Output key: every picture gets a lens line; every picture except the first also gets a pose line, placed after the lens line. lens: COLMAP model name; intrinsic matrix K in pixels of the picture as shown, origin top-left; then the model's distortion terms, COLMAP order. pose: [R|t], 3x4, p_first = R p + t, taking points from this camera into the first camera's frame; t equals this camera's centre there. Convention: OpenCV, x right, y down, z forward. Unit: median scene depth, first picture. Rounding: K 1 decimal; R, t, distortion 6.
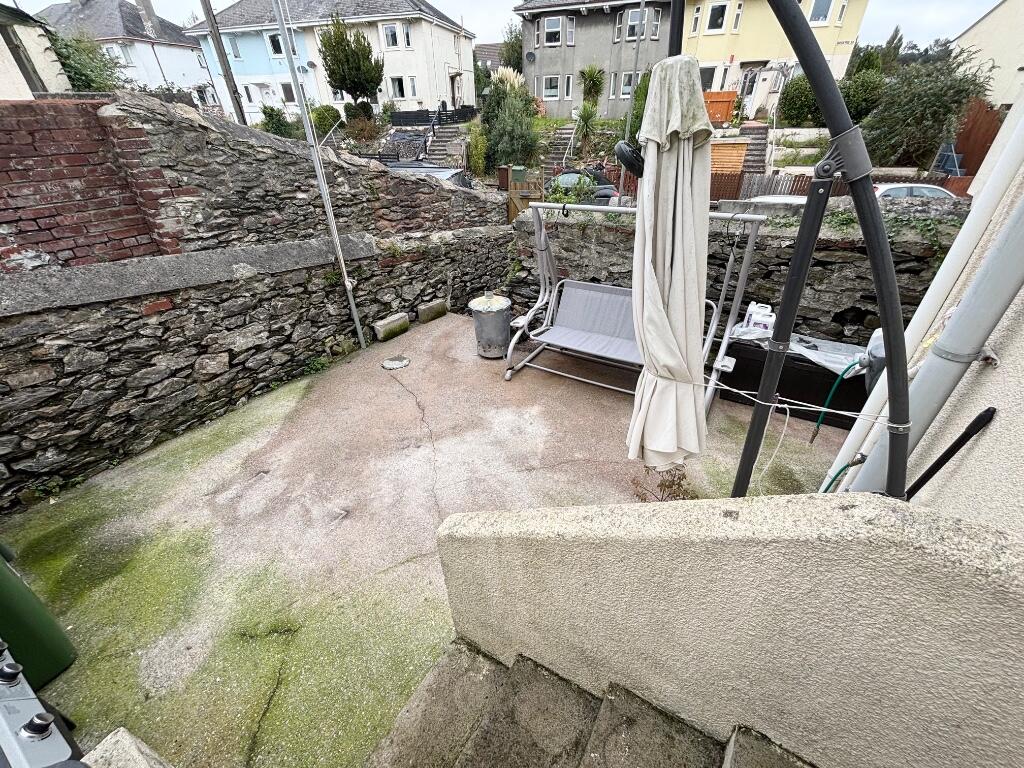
lens RADIAL K [[417.2, 0, 512.0], [0, 417.2, 384.0], [0, 0, 1]] dist [-0.000371, 0.000159]
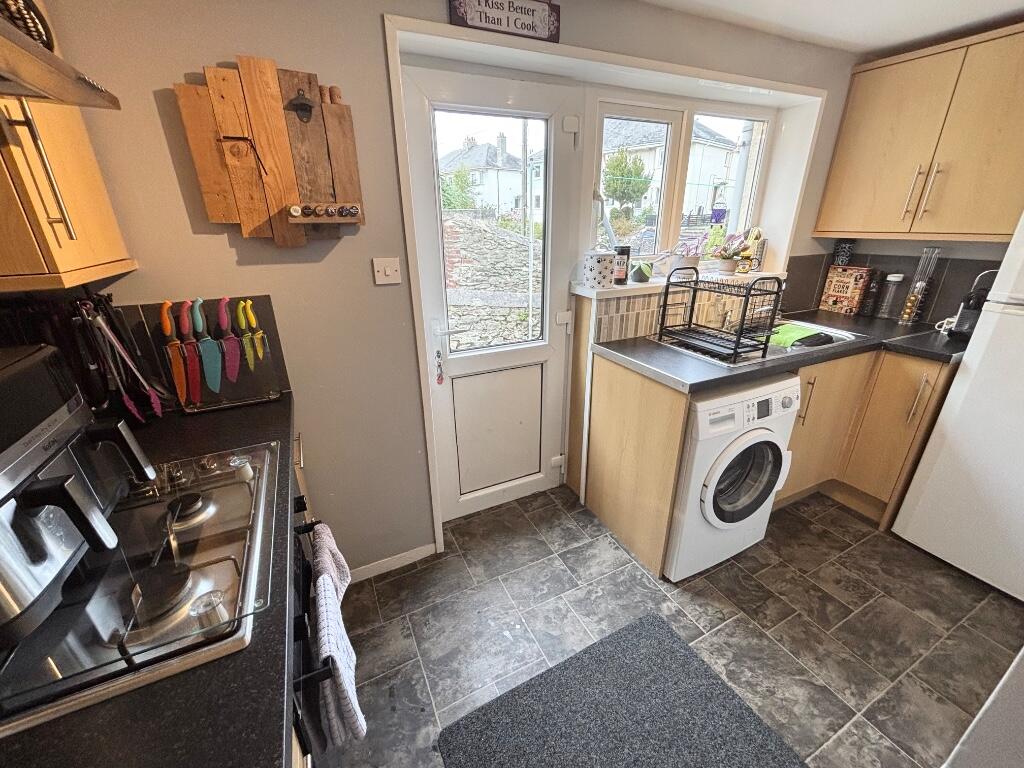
lens RADIAL K [[411.0, 0, 512.0], [0, 411.0, 384.0], [0, 0, 1]] dist [-0.000929, -0.000543]
pose [[0.841860, 0.216408, -0.494408, 0.132649], [-0.302009, 0.948125, -0.099245, 0.059003], [0.447283, 0.232866, 0.863546, -0.120875]]
